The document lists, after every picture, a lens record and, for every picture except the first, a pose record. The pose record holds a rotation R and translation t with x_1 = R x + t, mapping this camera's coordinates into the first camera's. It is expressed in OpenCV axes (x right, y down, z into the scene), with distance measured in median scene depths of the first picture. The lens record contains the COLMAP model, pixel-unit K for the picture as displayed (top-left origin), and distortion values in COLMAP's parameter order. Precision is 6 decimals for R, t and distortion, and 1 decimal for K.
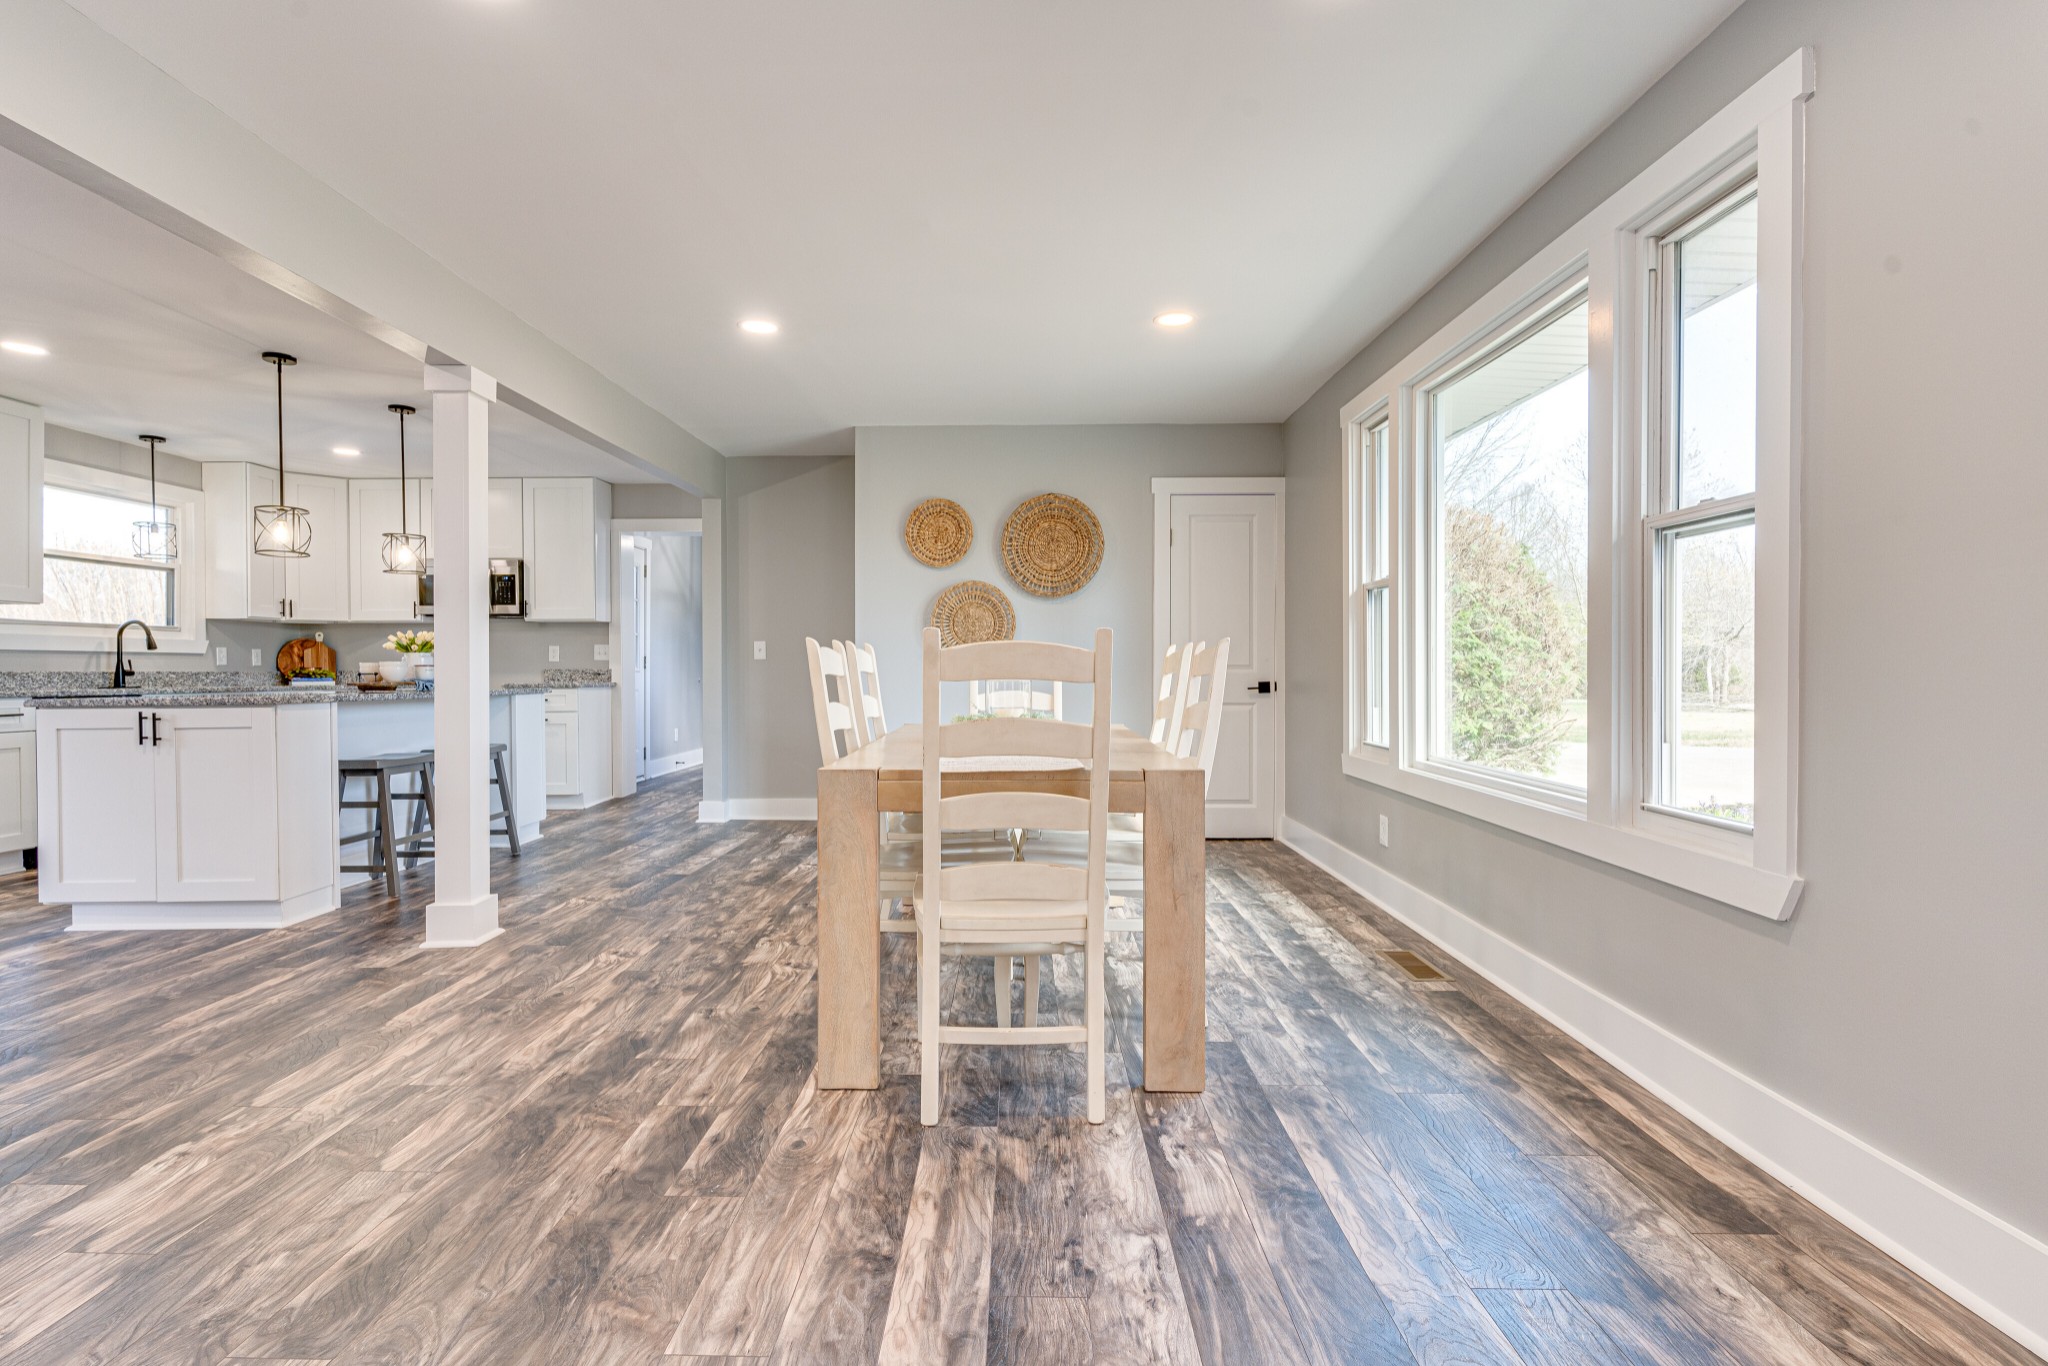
lens RADIAL K [[979.0, 0, 1024.0], [0, 979.0, 683.0], [0, 0, 1]] dist [0.001607, 0.000471]
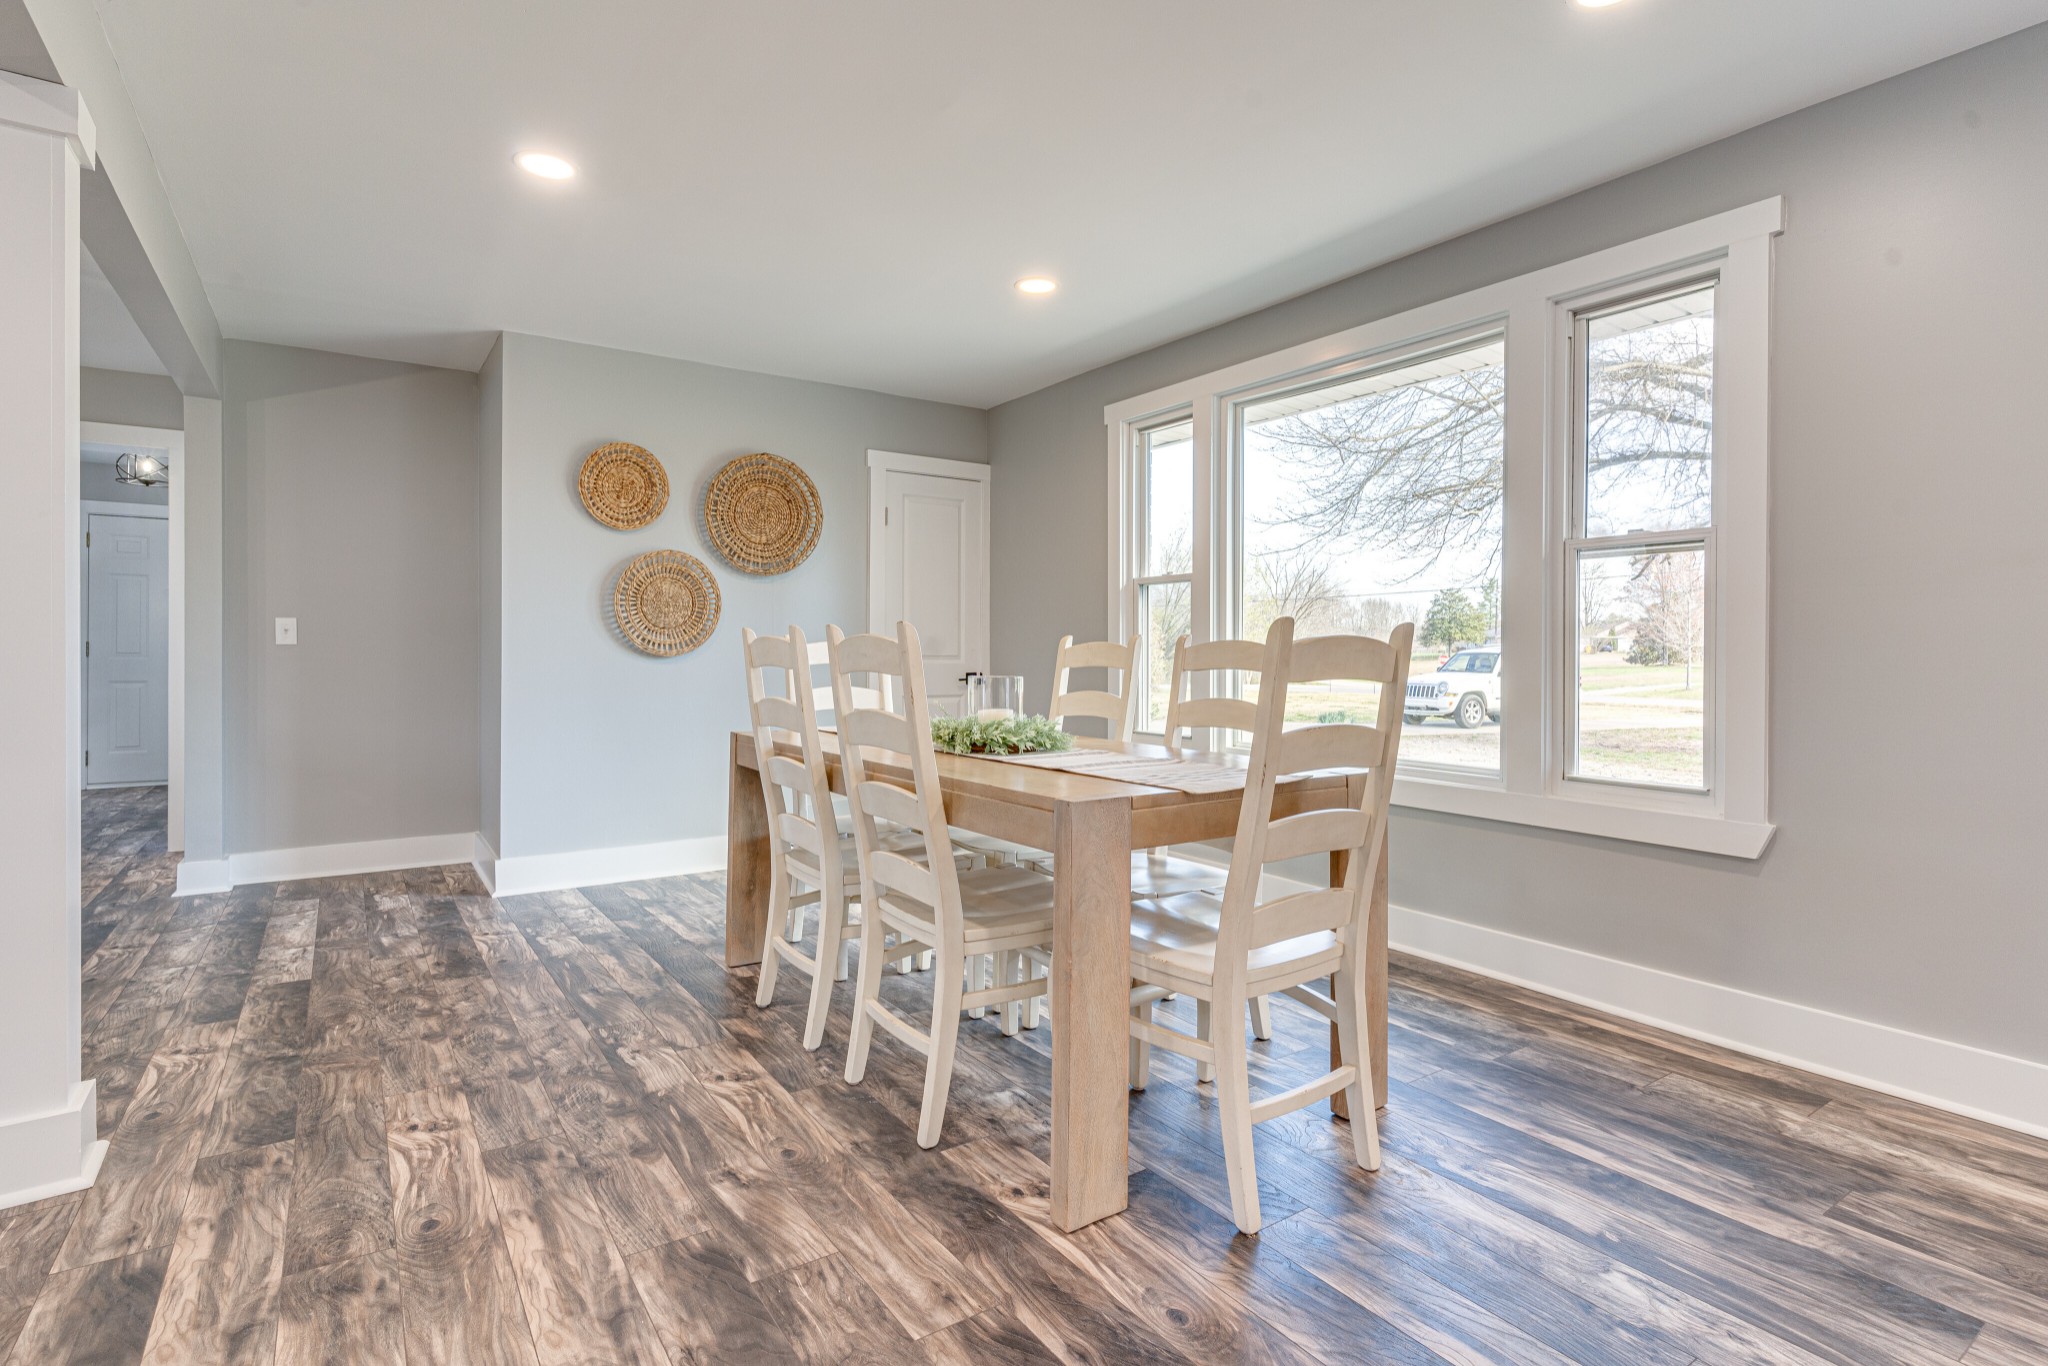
lens RADIAL K [[984.8, 0, 1028.6], [0, 984.8, 672.7], [0, 0, 1]] dist [0.001809, 0.000168]
pose [[0.823935, -0.006481, 0.566648, -0.483667], [0.005569, 0.999979, 0.003341, -0.008631], [-0.566657, 0.000403, 0.823954, 0.299183]]
